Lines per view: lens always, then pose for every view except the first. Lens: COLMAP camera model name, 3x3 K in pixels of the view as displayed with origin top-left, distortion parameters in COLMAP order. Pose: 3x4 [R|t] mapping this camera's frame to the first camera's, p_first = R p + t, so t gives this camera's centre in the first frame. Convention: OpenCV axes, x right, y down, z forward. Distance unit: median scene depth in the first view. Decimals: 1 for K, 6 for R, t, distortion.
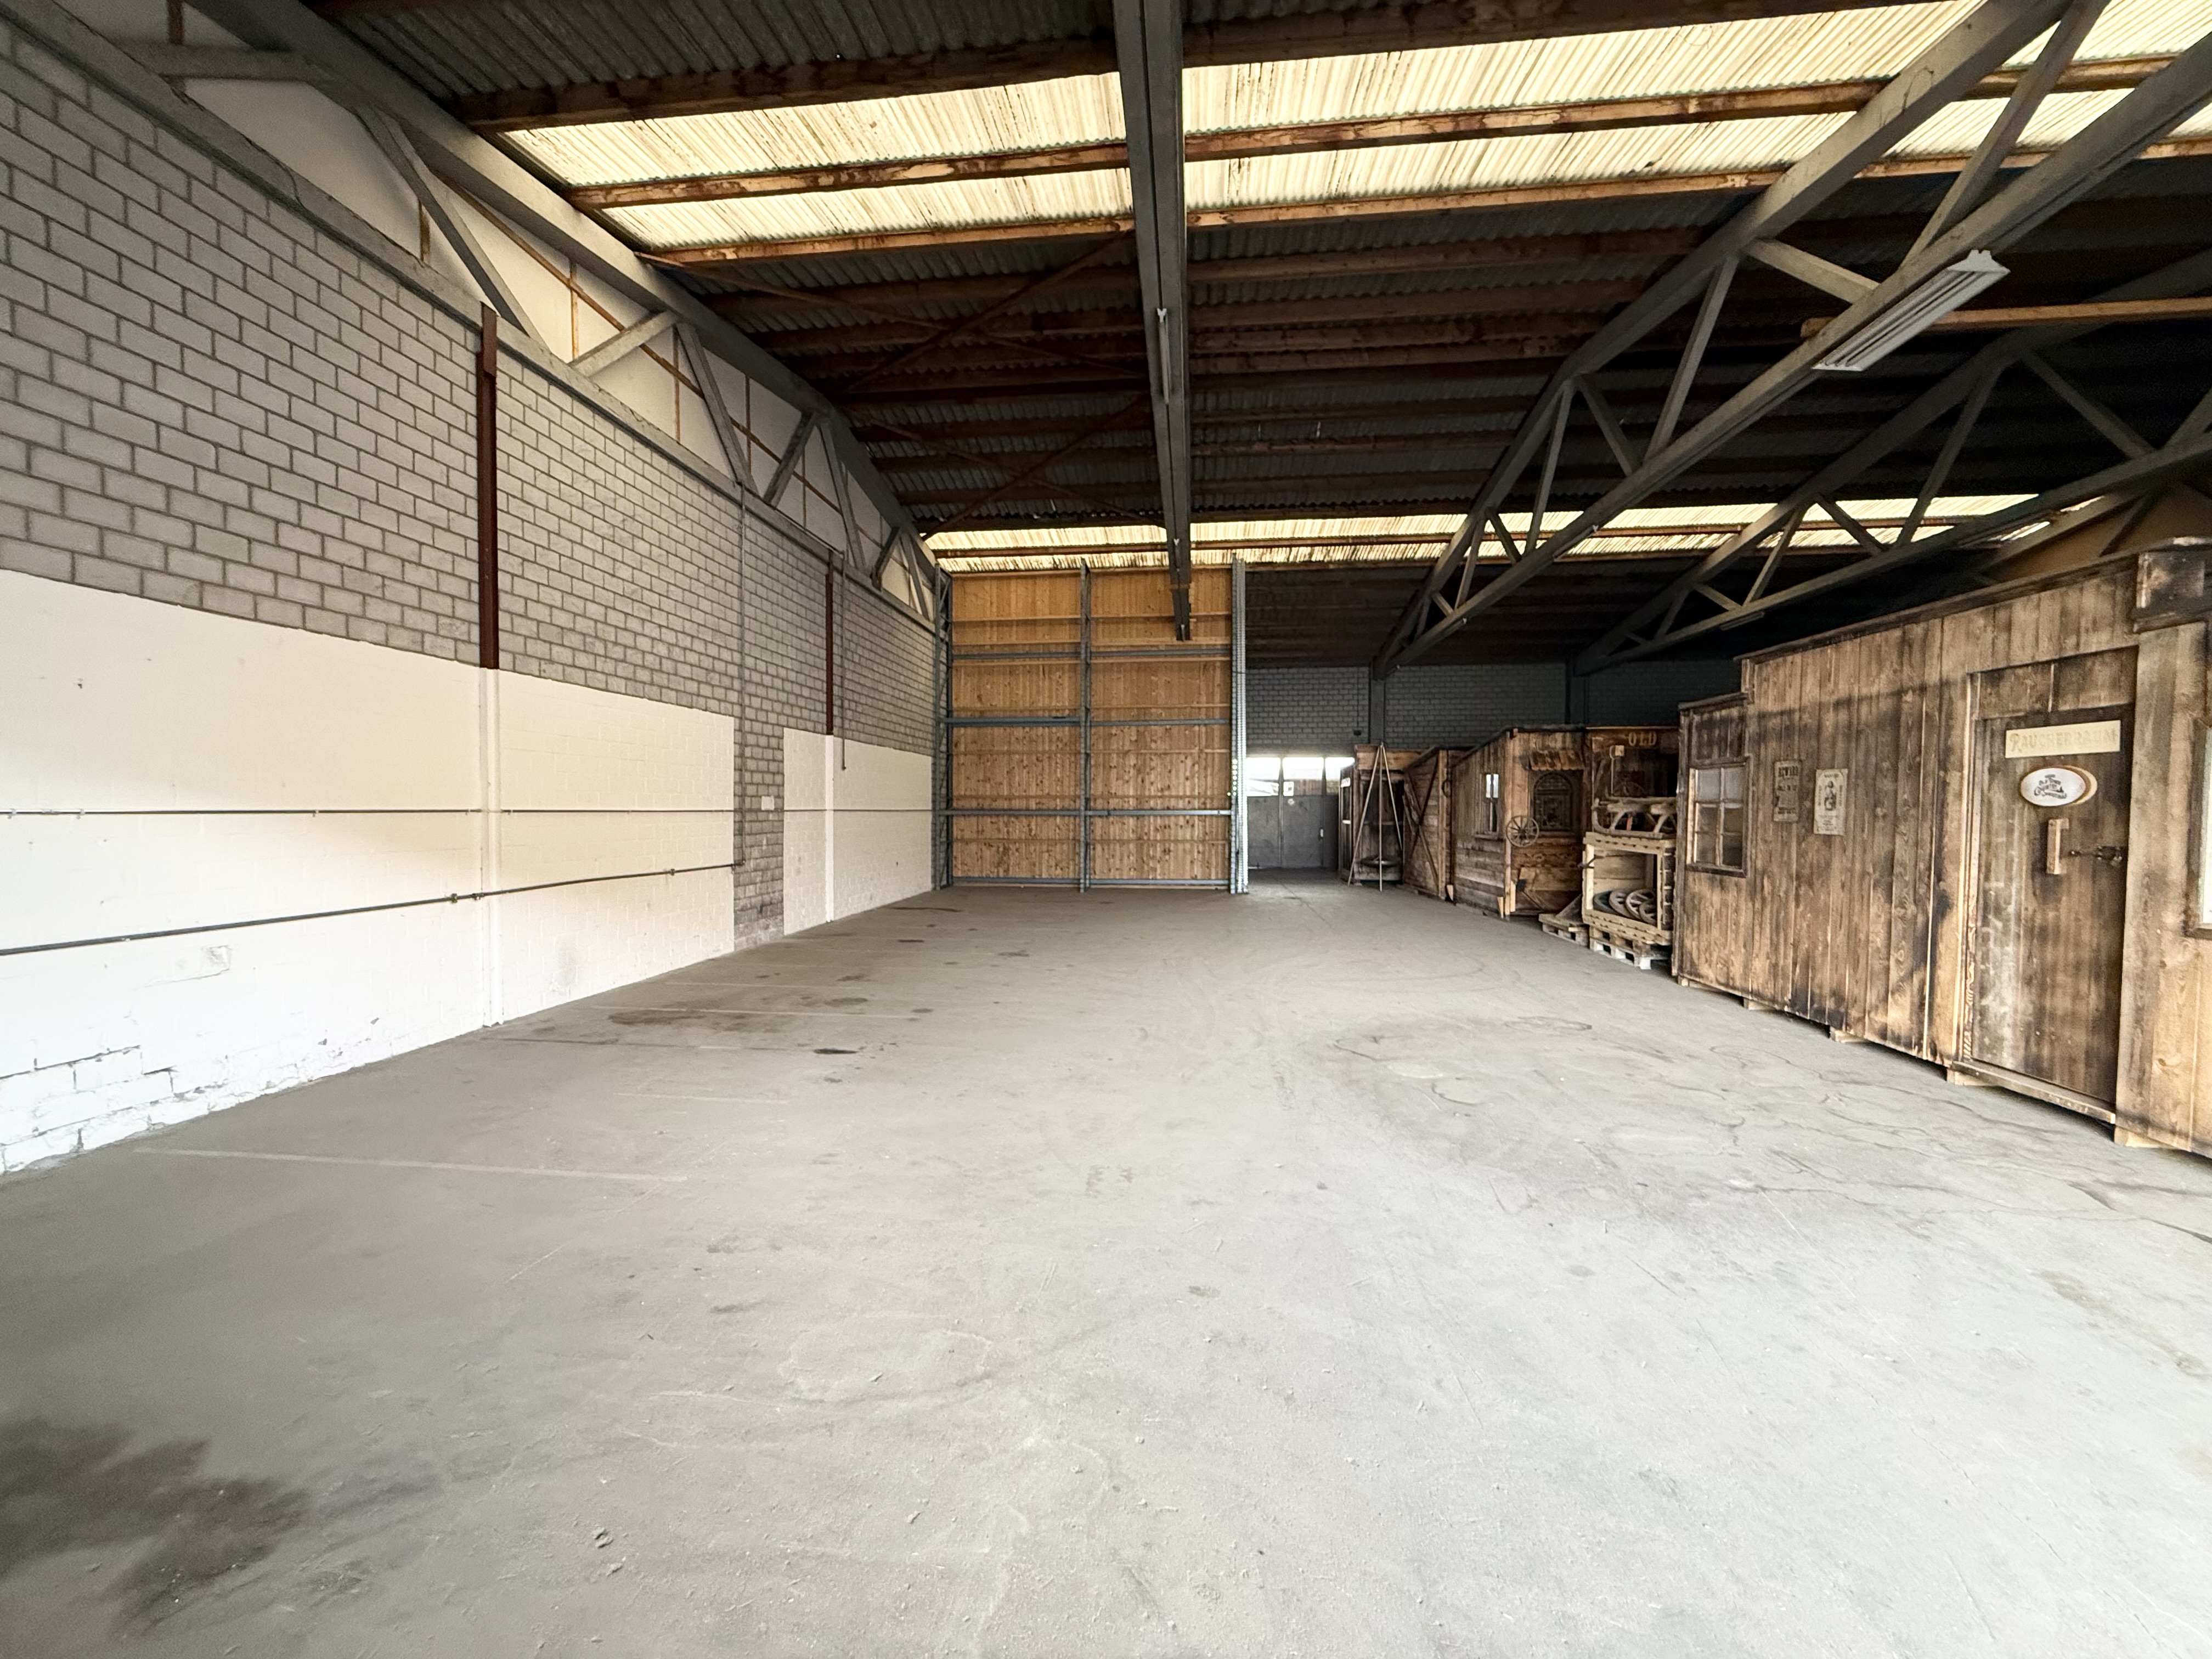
lens RADIAL K [[880.7, 0, 1100.0], [0, 880.7, 831.1], [0, 0, 1]] dist [-0.000427, 0.000008]
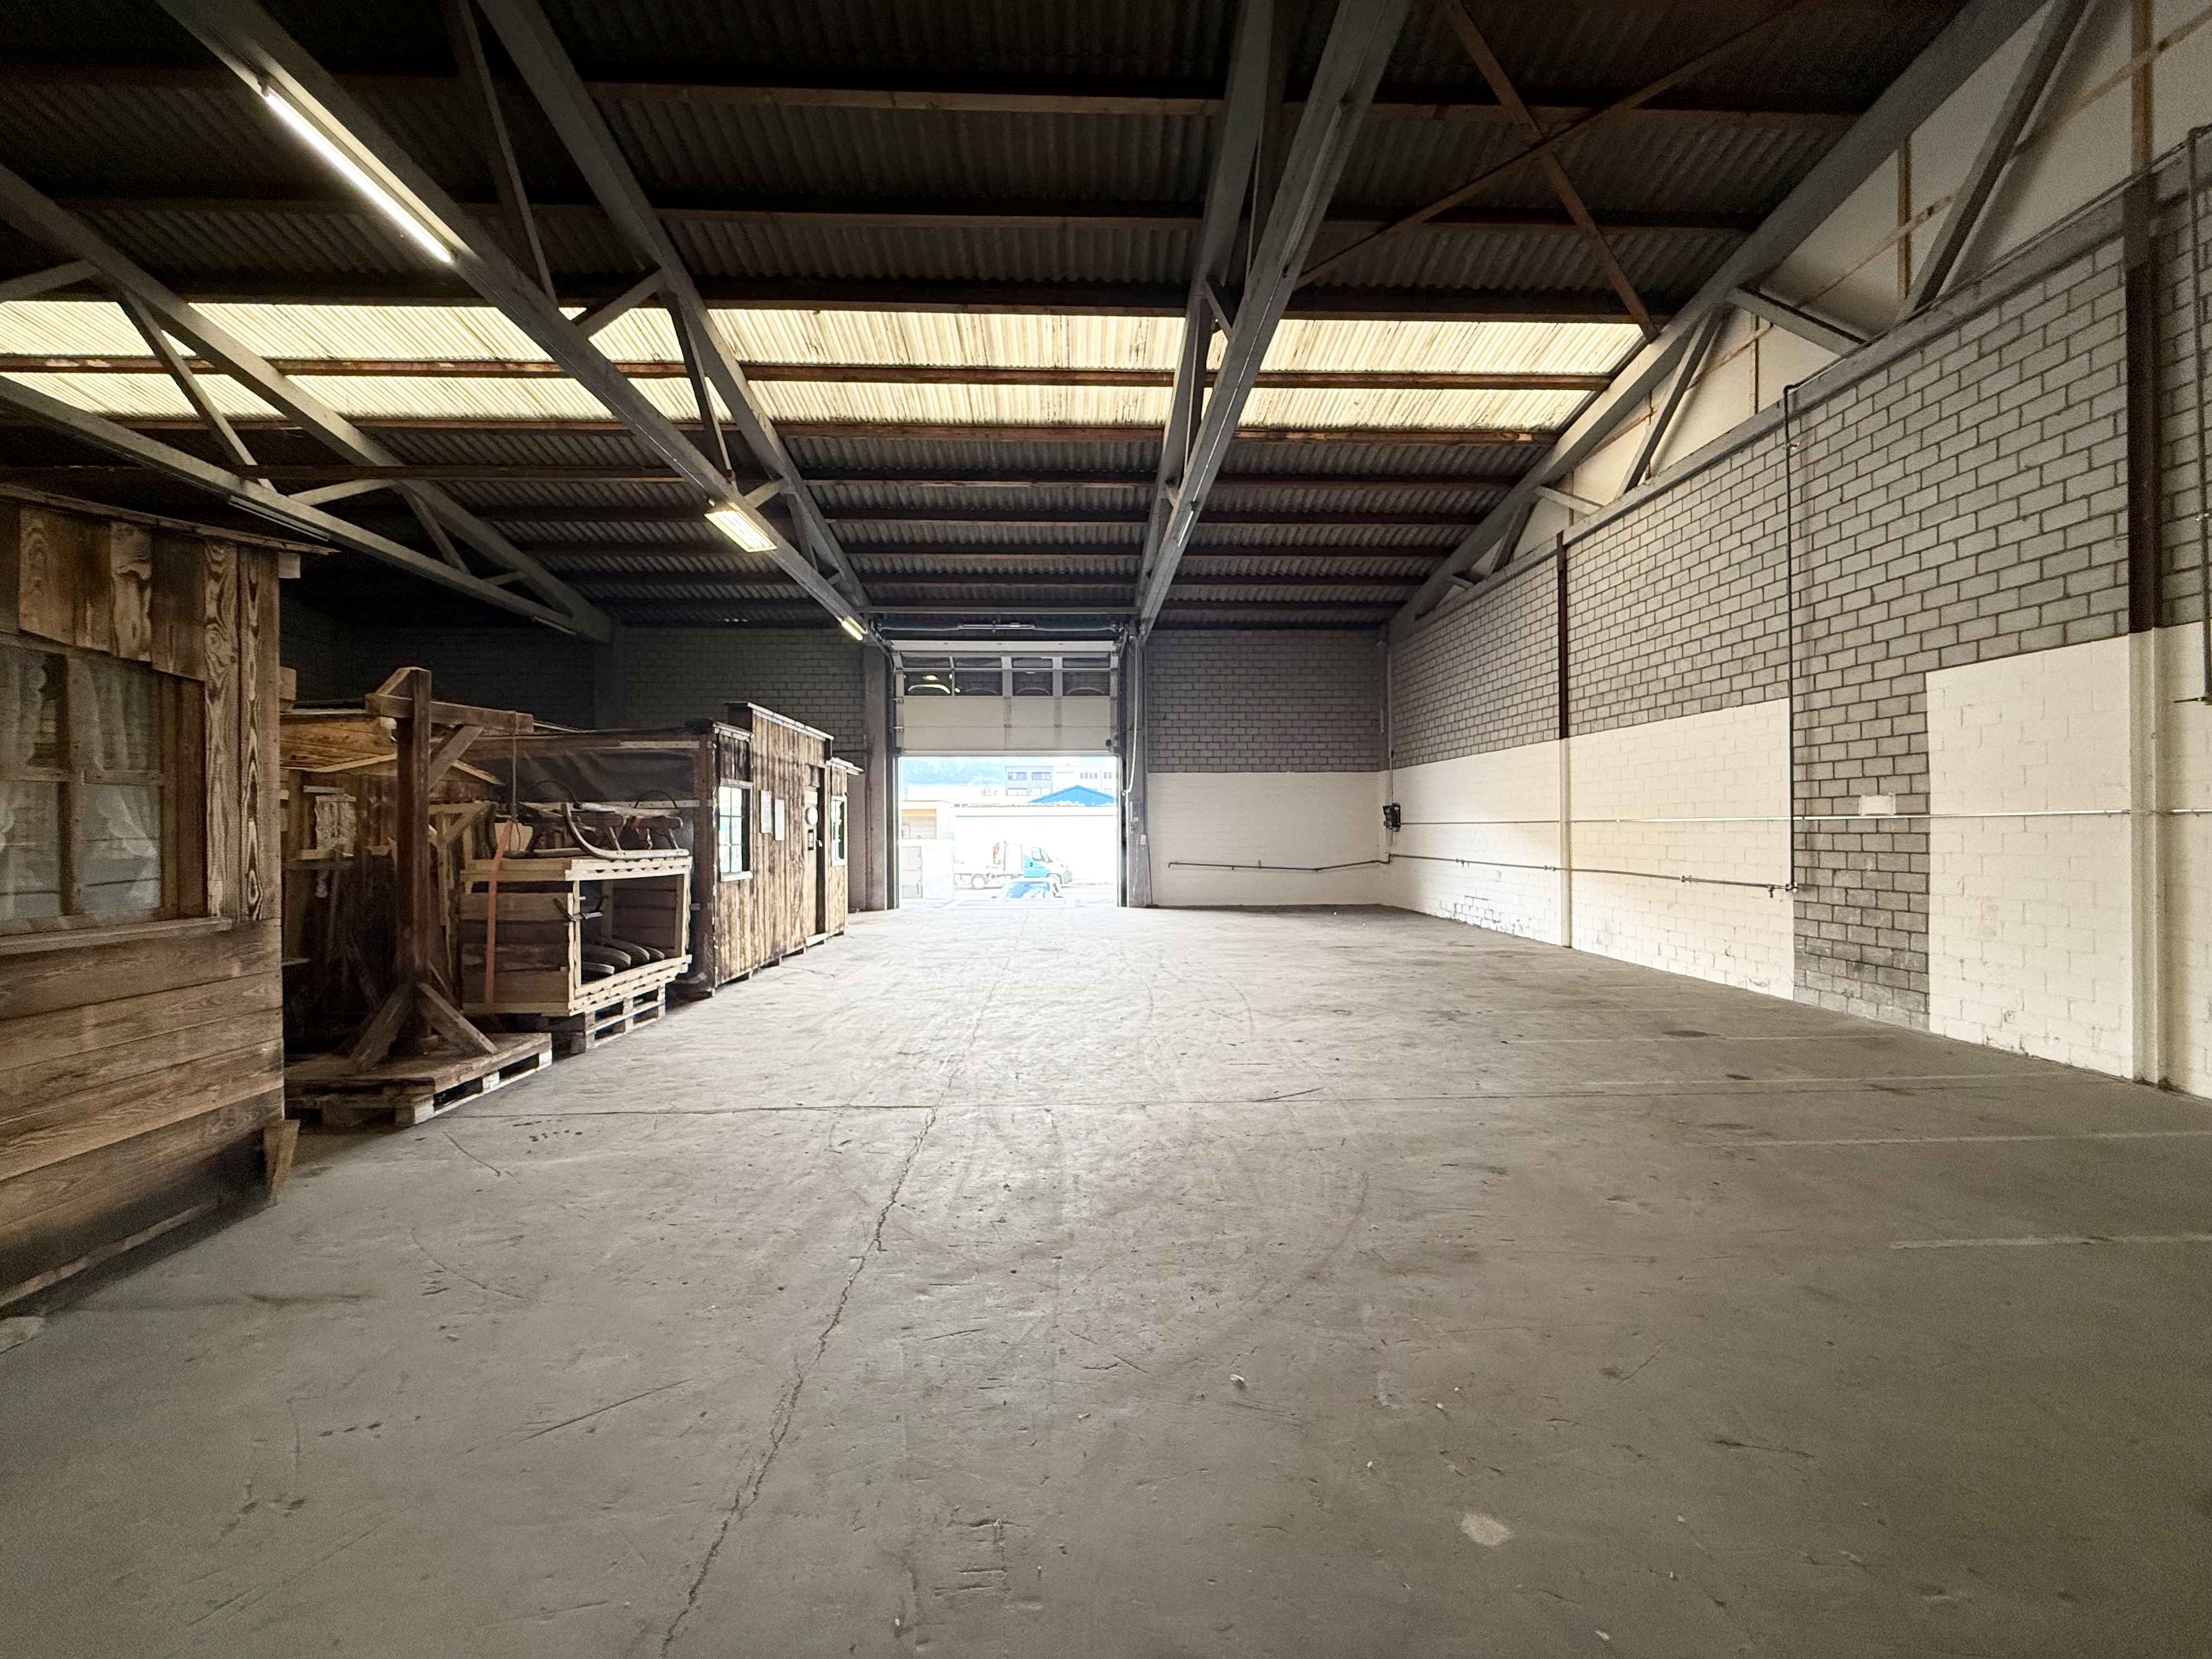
lens RADIAL K [[880.7, 0, 1100.0], [0, 880.7, 831.1], [0, 0, 1]] dist [-0.000427, 0.000008]
pose [[-0.989752, 0.006139, -0.142662, 0.386071], [0.002157, 0.999604, 0.028045, -0.046102], [0.142778, 0.027450, -0.989374, 2.195492]]
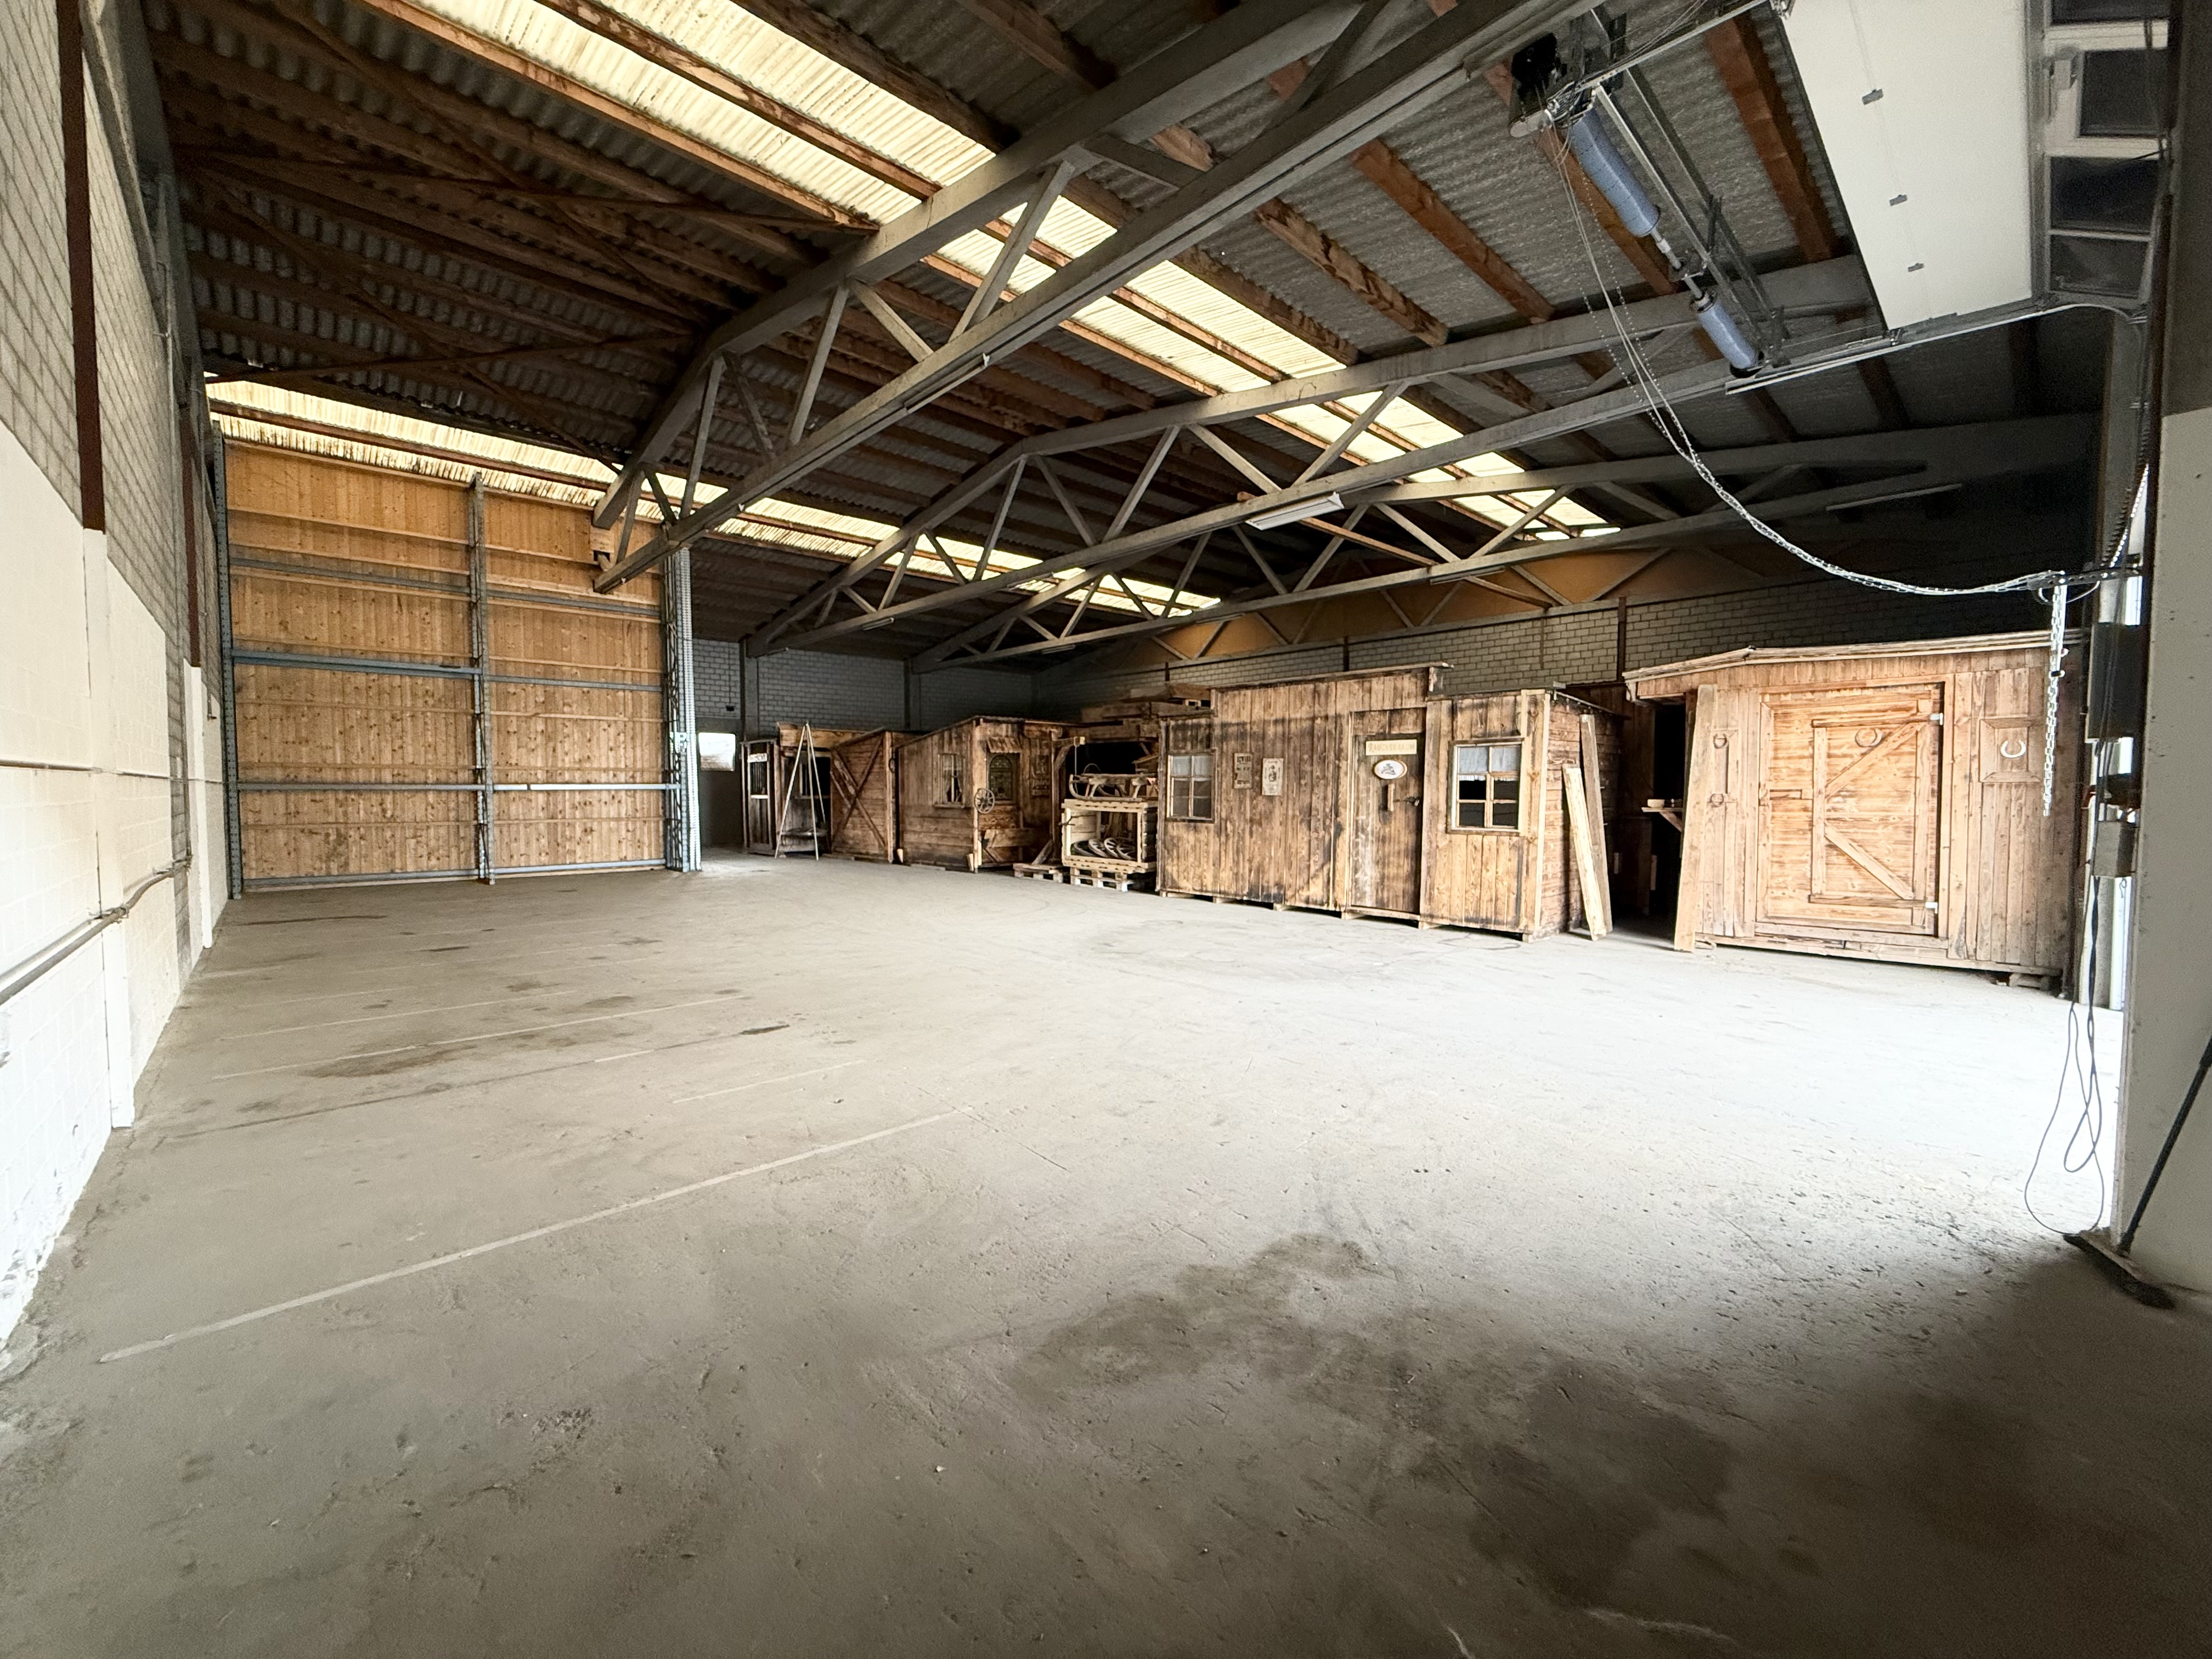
lens RADIAL K [[880.7, 0, 1100.0], [0, 880.7, 831.1], [0, 0, 1]] dist [-0.000427, 0.000008]
pose [[0.655019, -0.037212, 0.754696, -0.597160], [0.019141, 0.999283, 0.032660, 0.009398], [-0.755370, -0.006947, 0.655262, 0.082085]]
